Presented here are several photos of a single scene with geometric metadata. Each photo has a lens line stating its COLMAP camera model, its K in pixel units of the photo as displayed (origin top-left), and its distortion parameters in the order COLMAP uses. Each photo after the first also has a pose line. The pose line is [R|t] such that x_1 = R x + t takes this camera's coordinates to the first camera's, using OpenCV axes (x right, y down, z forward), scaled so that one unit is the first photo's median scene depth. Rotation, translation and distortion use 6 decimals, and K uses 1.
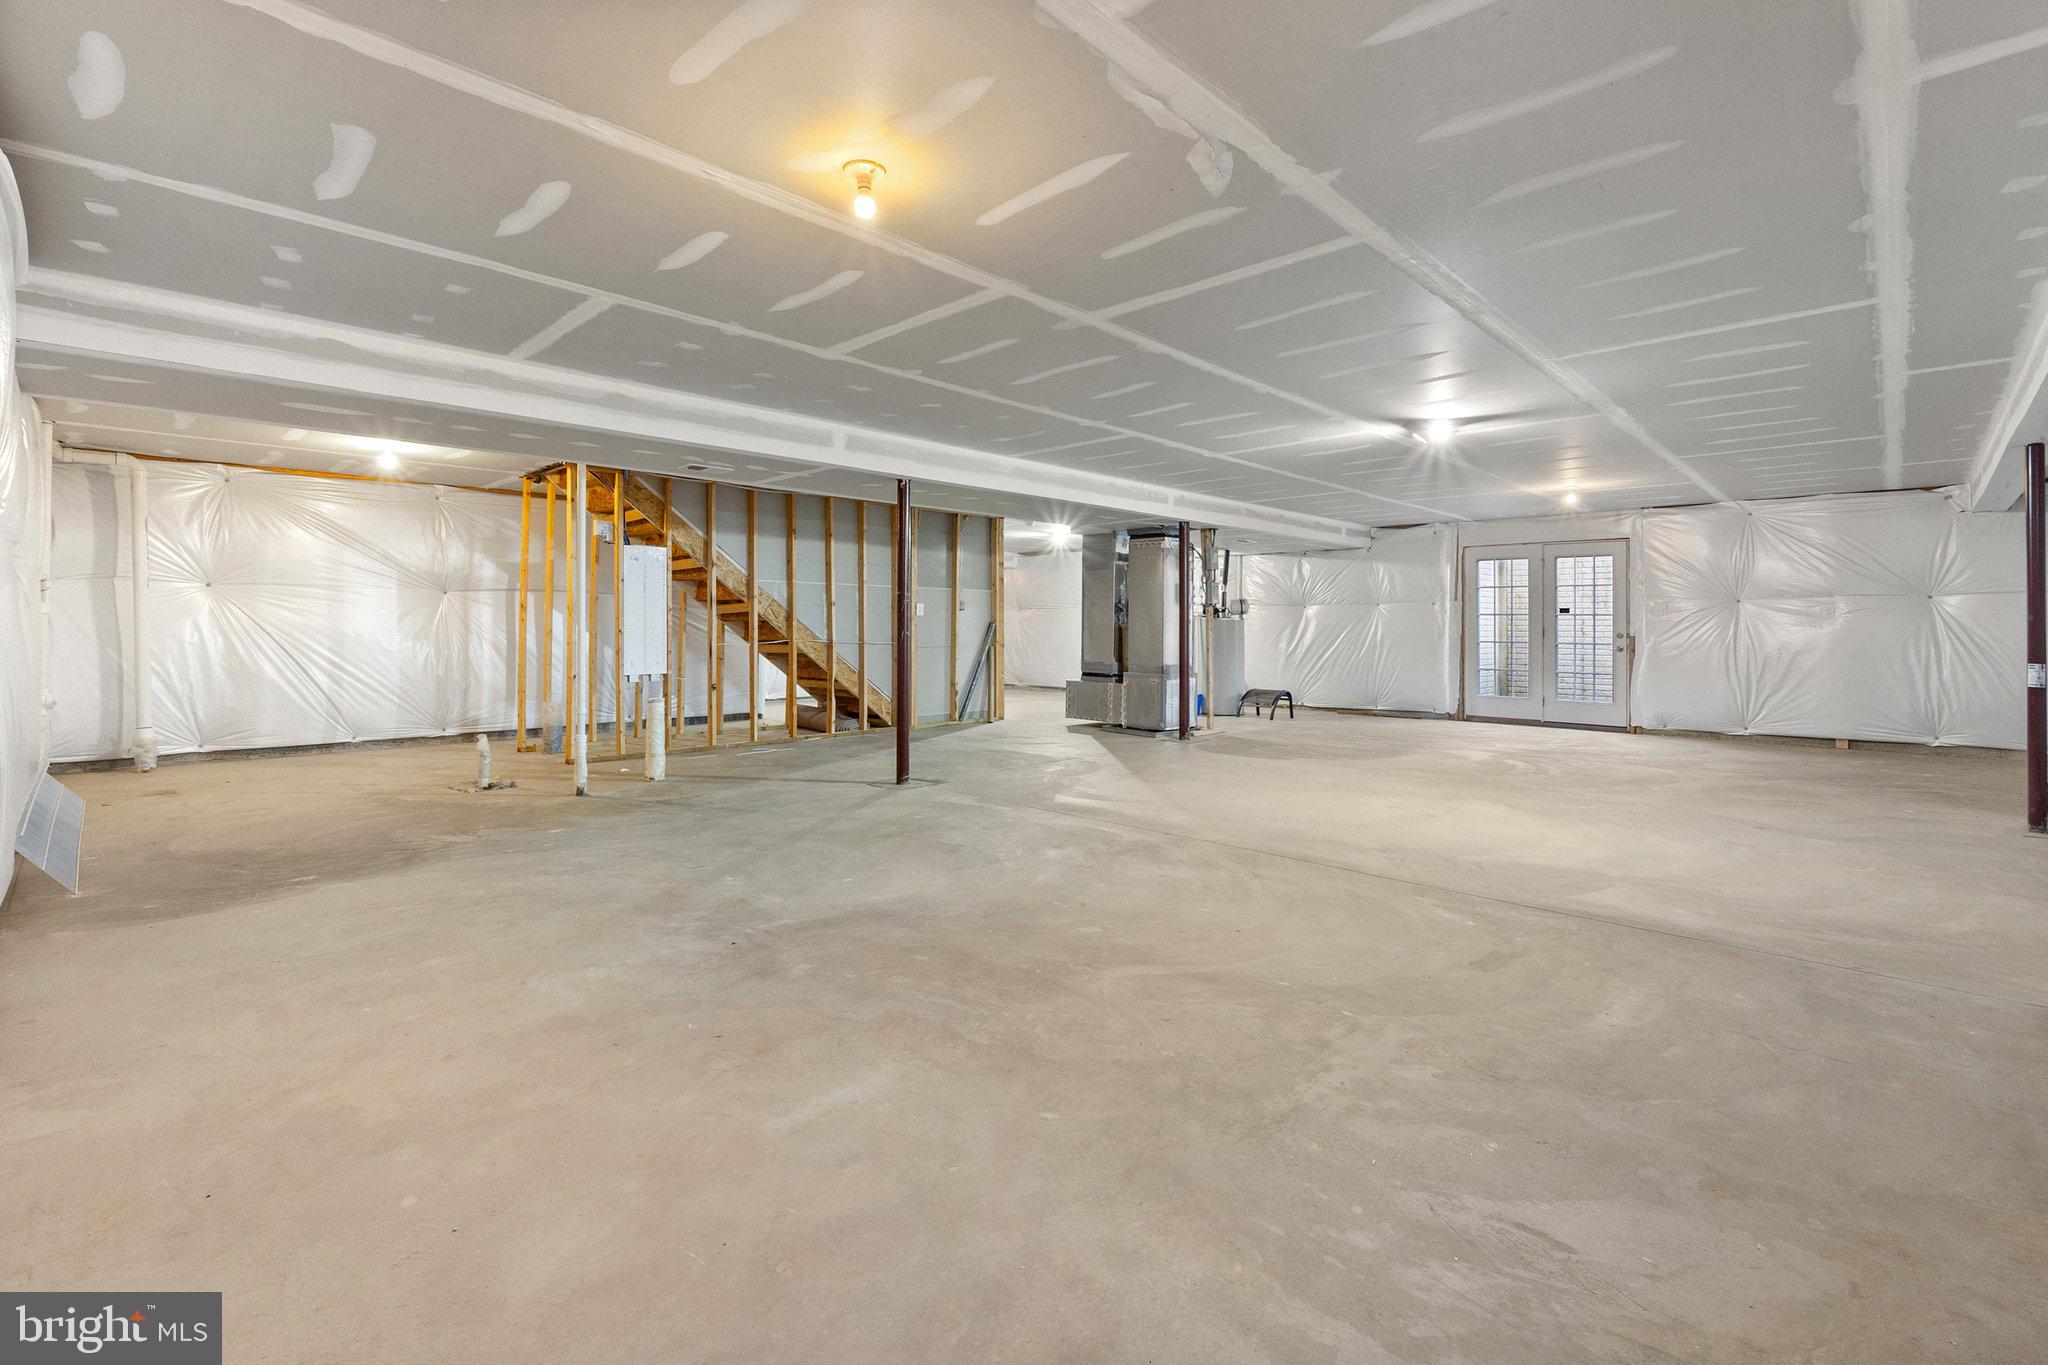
lens RADIAL K [[893.5, 0, 1024.0], [0, 893.5, 682.5], [0, 0, 1]] dist [-0.001950, -0.000273]
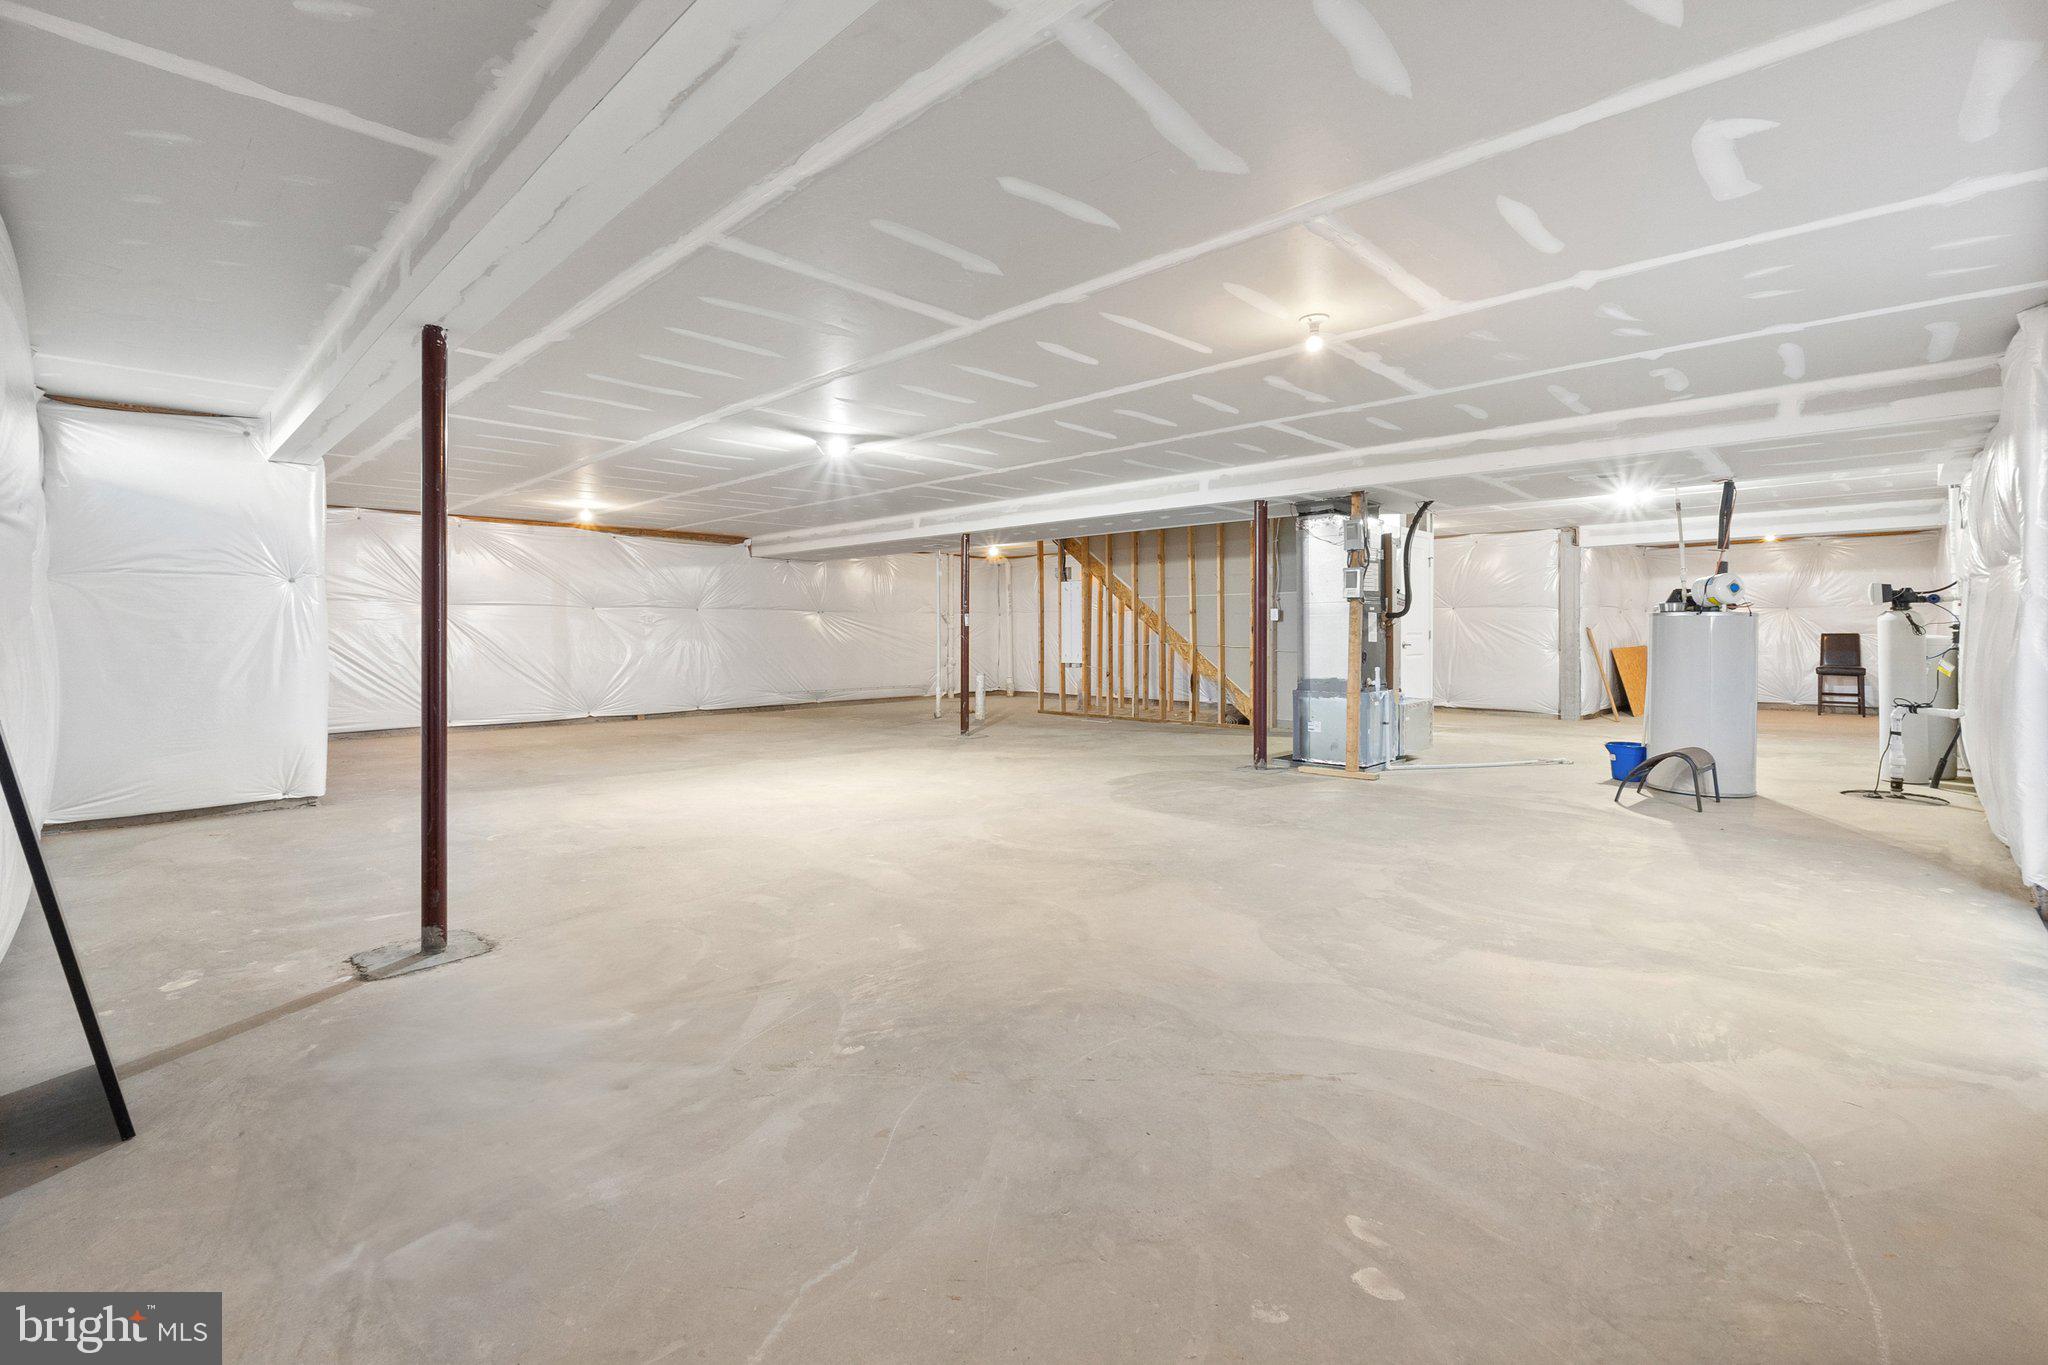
lens RADIAL K [[882.2, 0, 1025.3], [0, 882.2, 635.6], [0, 0, 1]] dist [-0.000336, -0.000045]
pose [[-0.014786, -0.001804, -0.999889, 1.030877], [-0.072737, 0.997351, -0.000723, -0.042191], [0.997242, 0.072719, -0.014878, 0.840491]]
